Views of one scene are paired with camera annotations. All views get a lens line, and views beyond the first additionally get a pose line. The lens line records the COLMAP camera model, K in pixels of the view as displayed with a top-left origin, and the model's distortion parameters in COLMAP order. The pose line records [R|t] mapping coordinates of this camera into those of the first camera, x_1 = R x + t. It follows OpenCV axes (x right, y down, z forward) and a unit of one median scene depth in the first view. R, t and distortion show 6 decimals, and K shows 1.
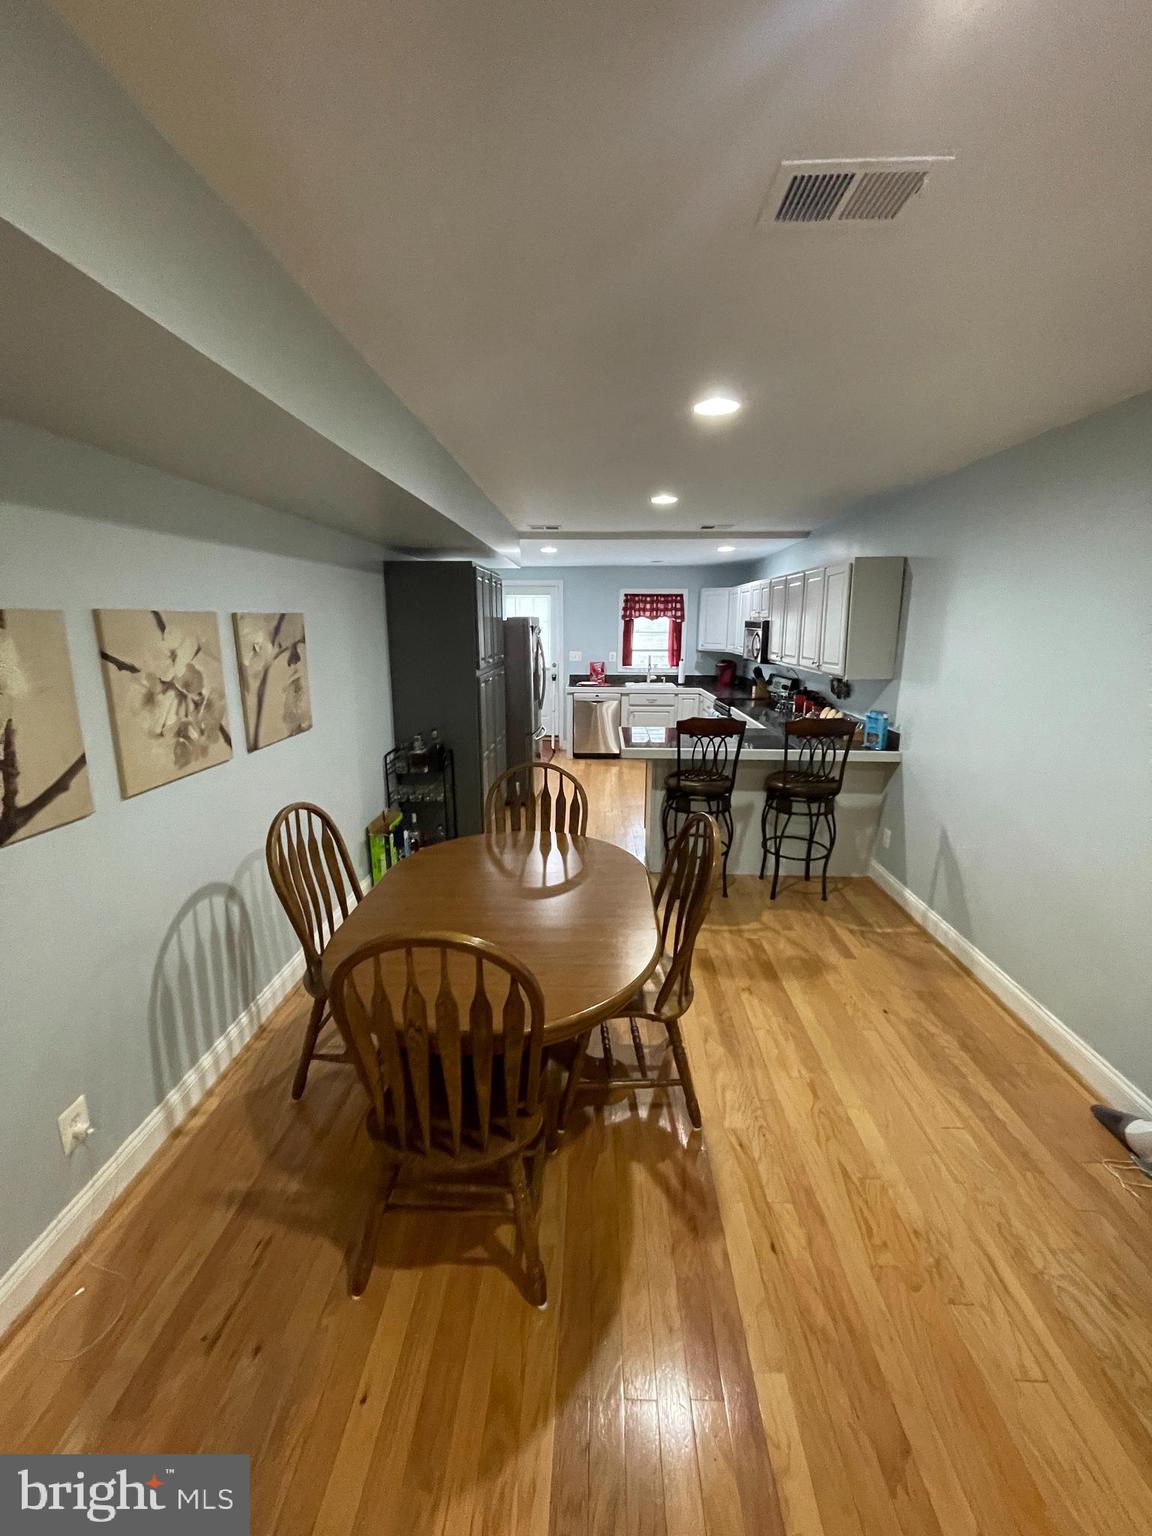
lens RADIAL K [[629.8, 0, 574.9], [0, 629.8, 756.6], [0, 0, 1]] dist [-0.000844, -0.000076]
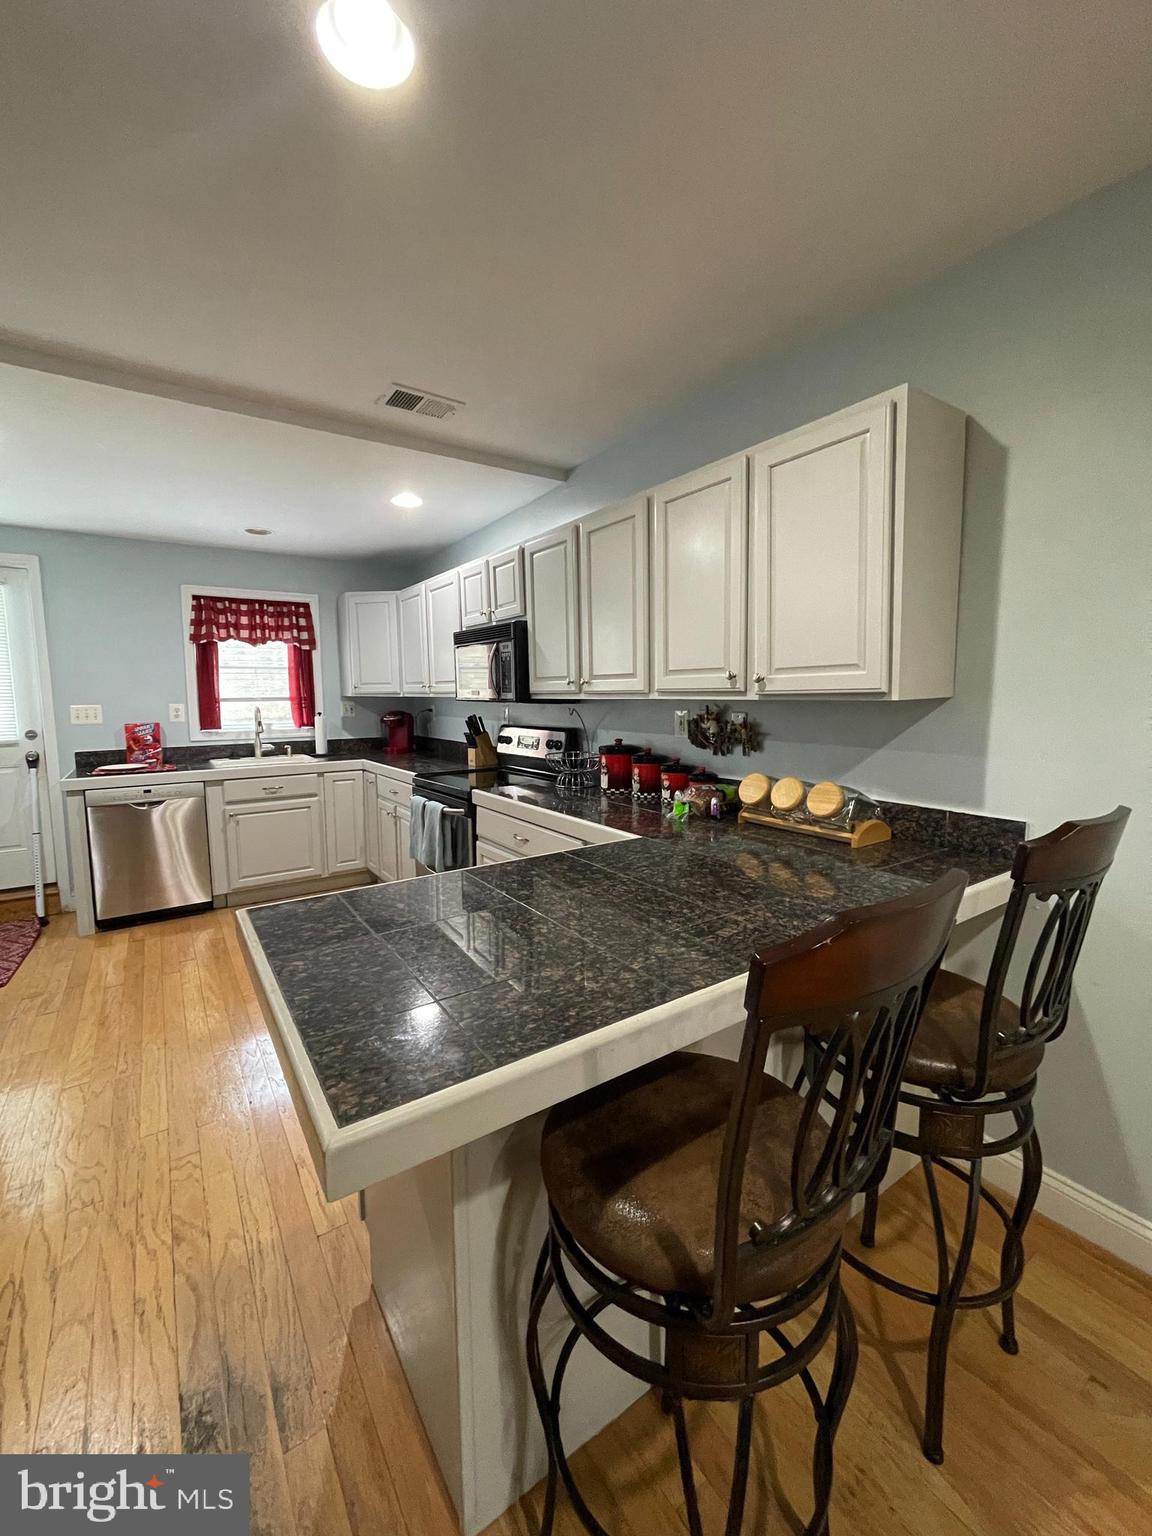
lens RADIAL K [[629.8, 0, 574.9], [0, 629.8, 756.6], [0, 0, 1]] dist [-0.000844, -0.000076]
pose [[0.808047, -0.070492, 0.584886, 0.019154], [0.134576, 0.988651, -0.066767, -0.044779], [-0.573542, 0.132662, 0.808363, 0.404361]]
